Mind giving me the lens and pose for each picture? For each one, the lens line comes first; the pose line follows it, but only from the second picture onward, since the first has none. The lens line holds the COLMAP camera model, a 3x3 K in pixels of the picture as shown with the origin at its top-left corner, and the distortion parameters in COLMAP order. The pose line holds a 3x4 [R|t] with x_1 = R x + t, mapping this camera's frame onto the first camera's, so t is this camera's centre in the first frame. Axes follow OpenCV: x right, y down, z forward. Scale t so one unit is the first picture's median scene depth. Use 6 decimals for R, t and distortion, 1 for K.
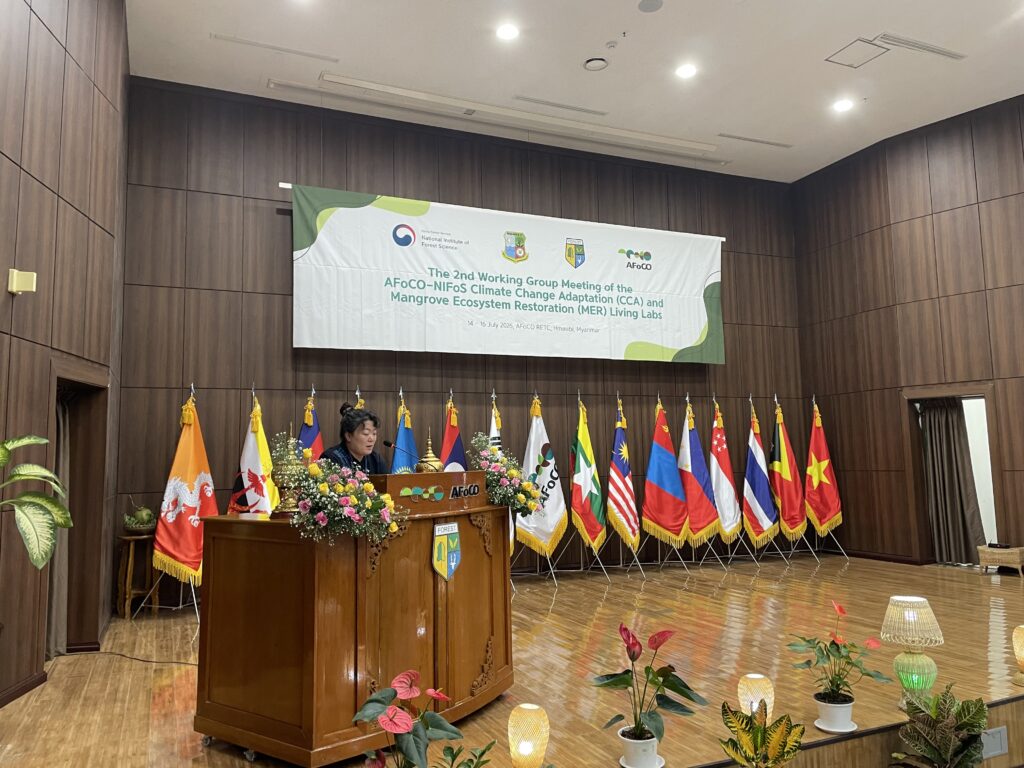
lens RADIAL K [[770.8, 0, 515.0], [0, 770.8, 375.5], [0, 0, 1]] dist [0.097114, -0.112445]
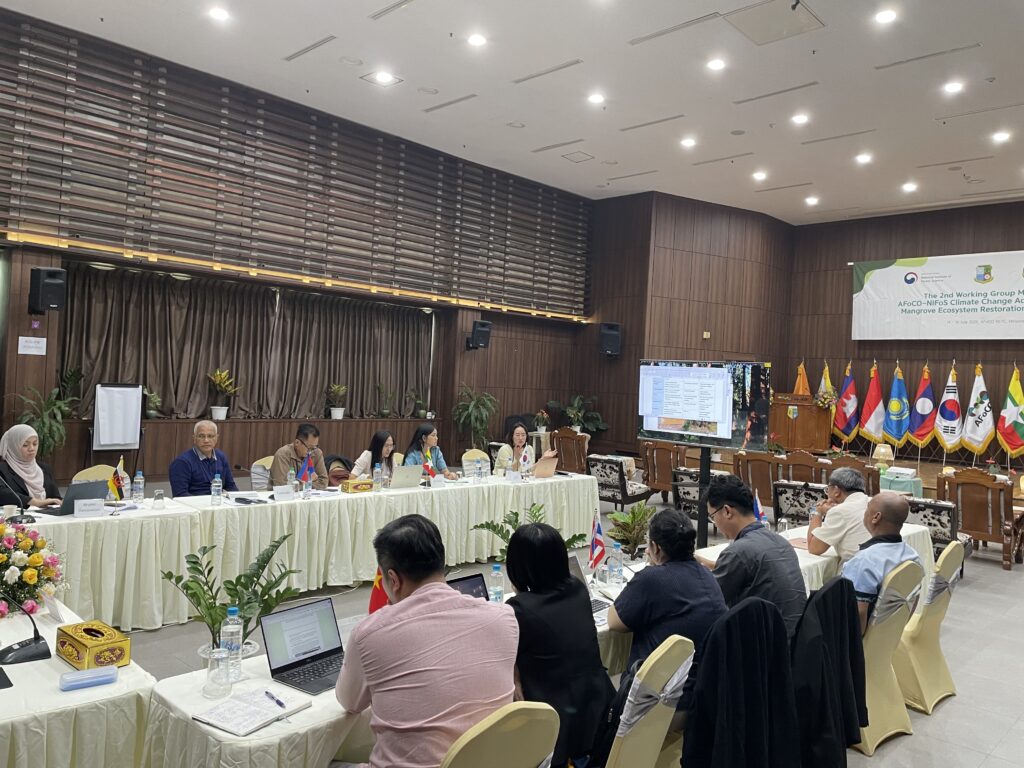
lens RADIAL K [[770.8, 0, 523.2], [0, 770.8, 375.8], [0, 0, 1]] dist [0.097114, -0.112445]
pose [[0.380015, 0.033437, -0.924376, 1.254269], [0.045626, 0.997452, 0.054837, -0.088182], [0.923854, -0.063014, 0.377521, -0.609773]]
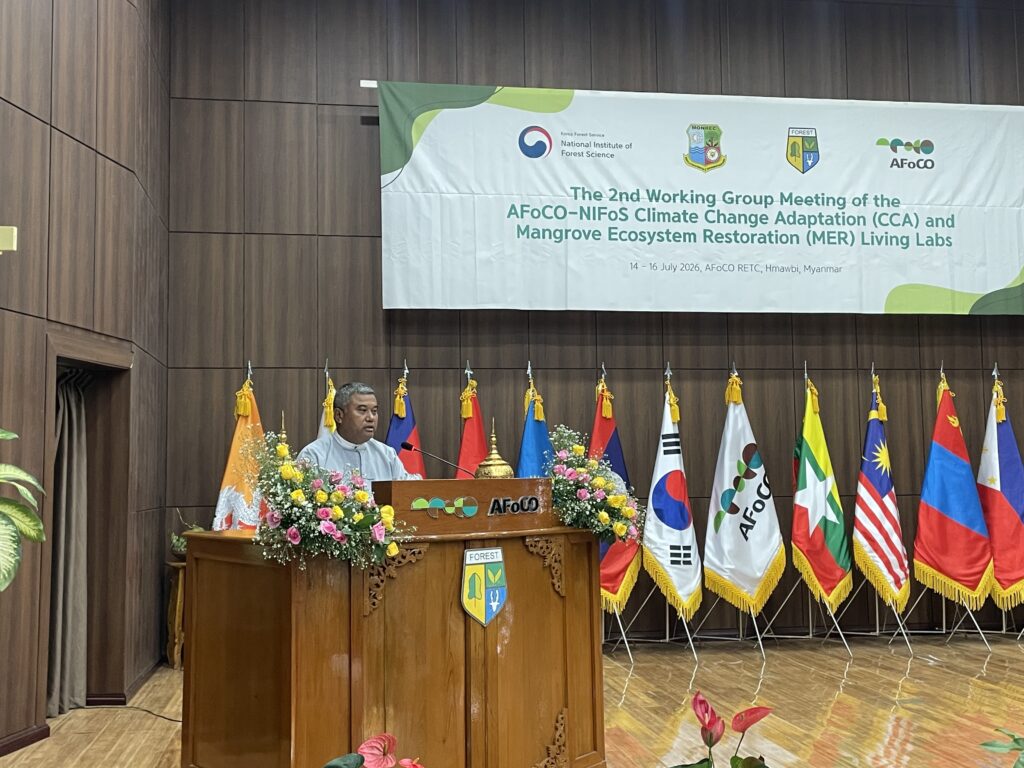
lens RADIAL K [[1180.8, 0, 513.5], [0, 1180.8, 369.8], [0, 0, 1]] dist [0.071136, 0.000000]
pose [[0.967594, -0.014700, -0.252083, 0.098553], [0.020306, 0.999601, 0.019649, 0.000671], [0.251693, -0.024131, 0.967506, -0.029307]]
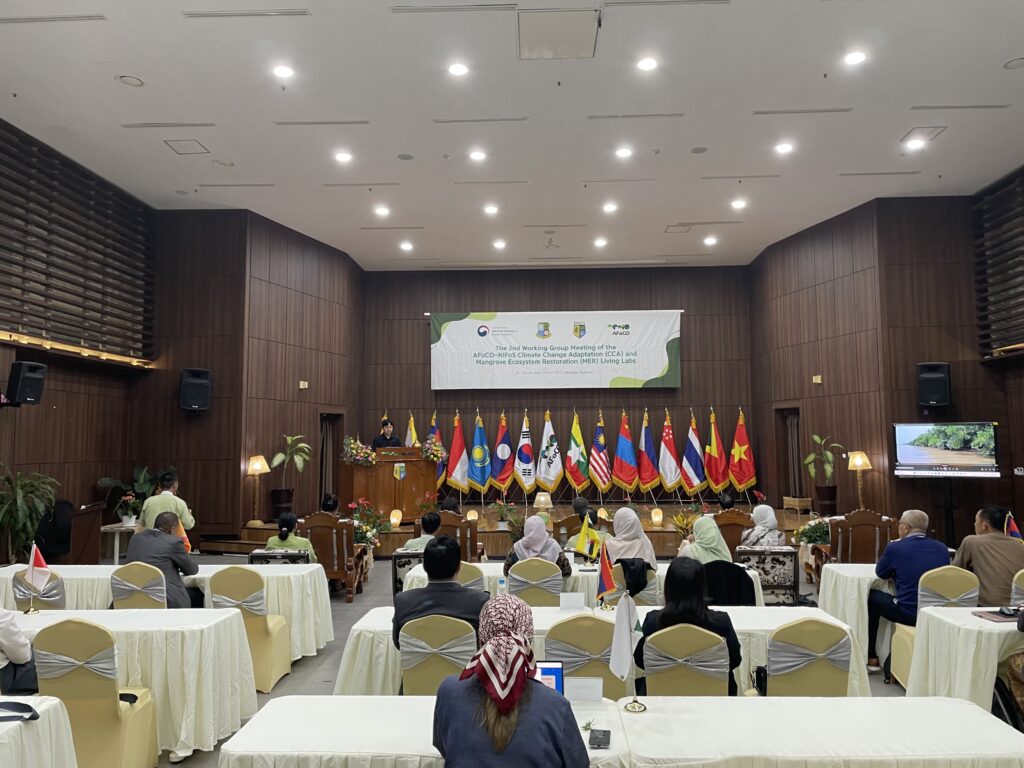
lens RADIAL K [[770.8, 0, 522.1], [0, 770.8, 378.1], [0, 0, 1]] dist [0.097114, -0.112445]
pose [[0.900631, -0.022899, -0.433982, 0.794766], [0.036095, 0.999102, 0.022189, -0.096732], [0.433084, -0.035649, 0.900648, -0.746927]]
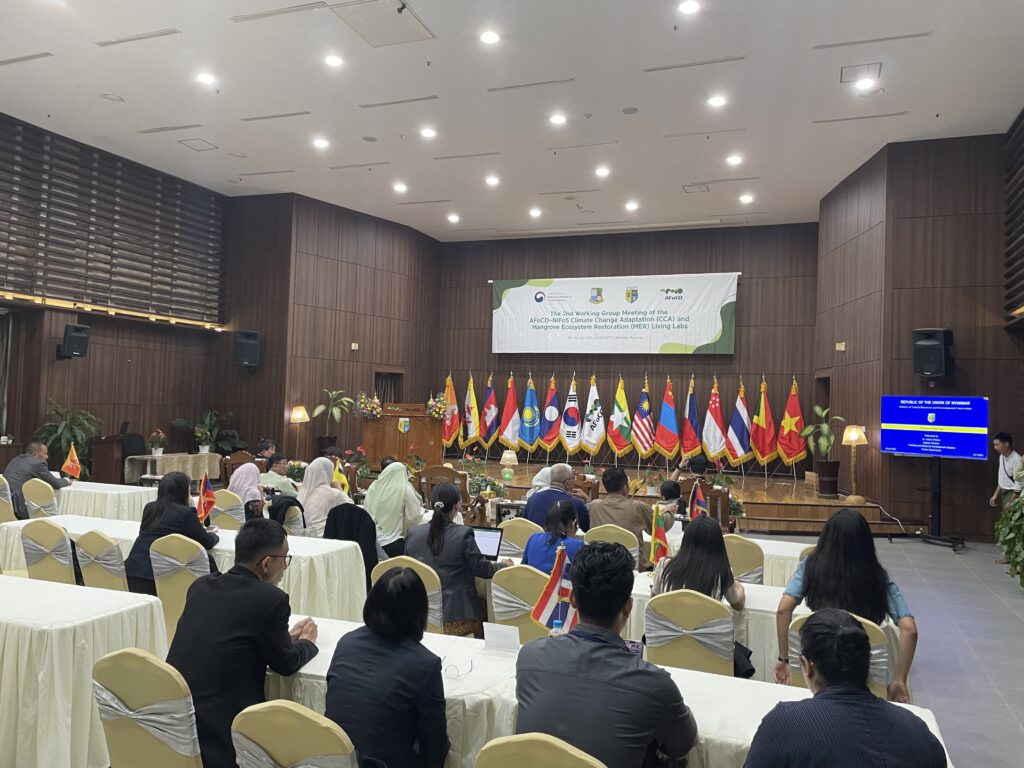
lens RADIAL K [[770.8, 0, 521.0], [0, 770.8, 382.1], [0, 0, 1]] dist [0.097114, -0.112445]
pose [[0.712618, 0.020664, -0.701248, 1.249799], [0.030833, 0.997678, 0.060732, -0.077878], [0.700874, -0.064900, 0.710326, -0.513461]]
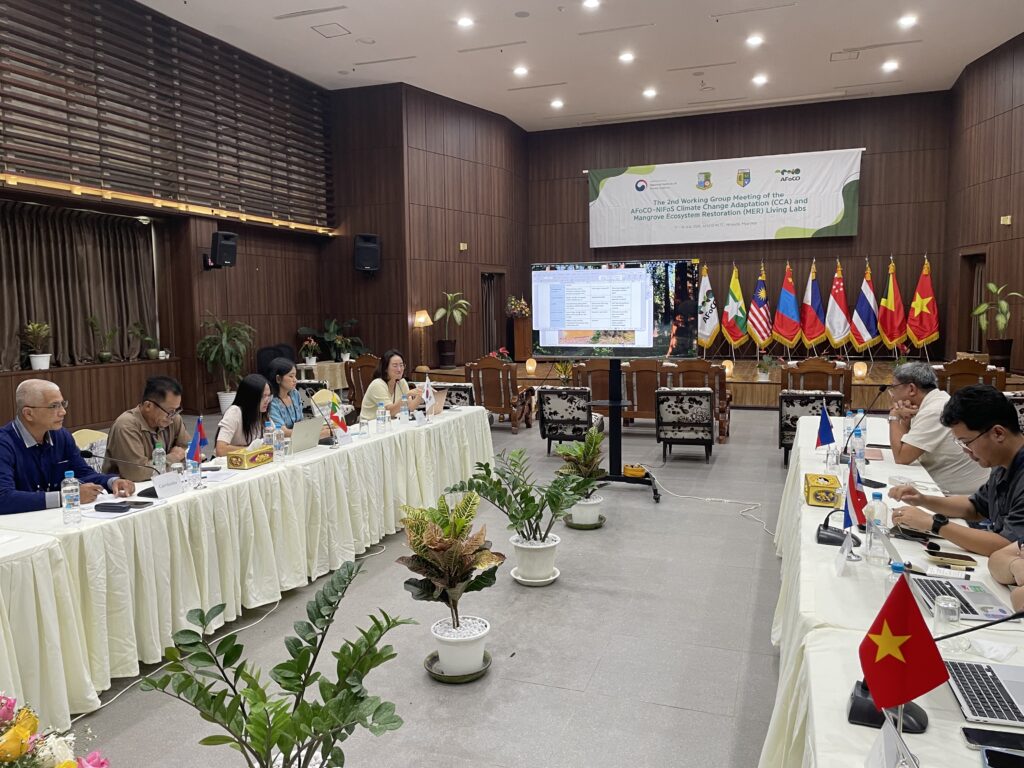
lens RADIAL K [[770.8, 0, 507.5], [0, 770.8, 373.0], [0, 0, 1]] dist [0.097114, -0.112445]
pose [[0.722194, 0.068512, -0.688289, 0.992359], [0.073978, 0.981724, 0.175343, -0.081351], [0.687723, -0.177549, 0.703927, -0.712361]]
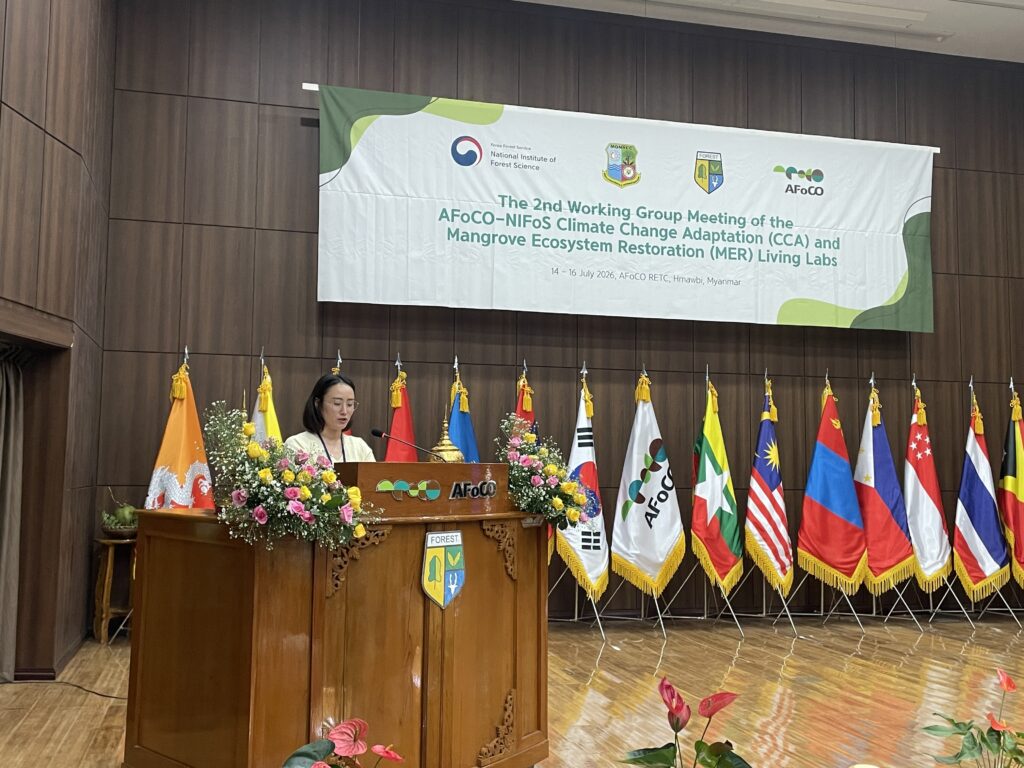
lens RADIAL K [[1061.6, 0, 506.5], [0, 1061.6, 367.3], [0, 0, 1]] dist [0.063446, 0.000000]
pose [[0.987070, 0.017152, -0.159368, 0.057569], [-0.014849, 0.999768, 0.015631, 0.007799], [0.159600, -0.013063, 0.987095, 0.004869]]
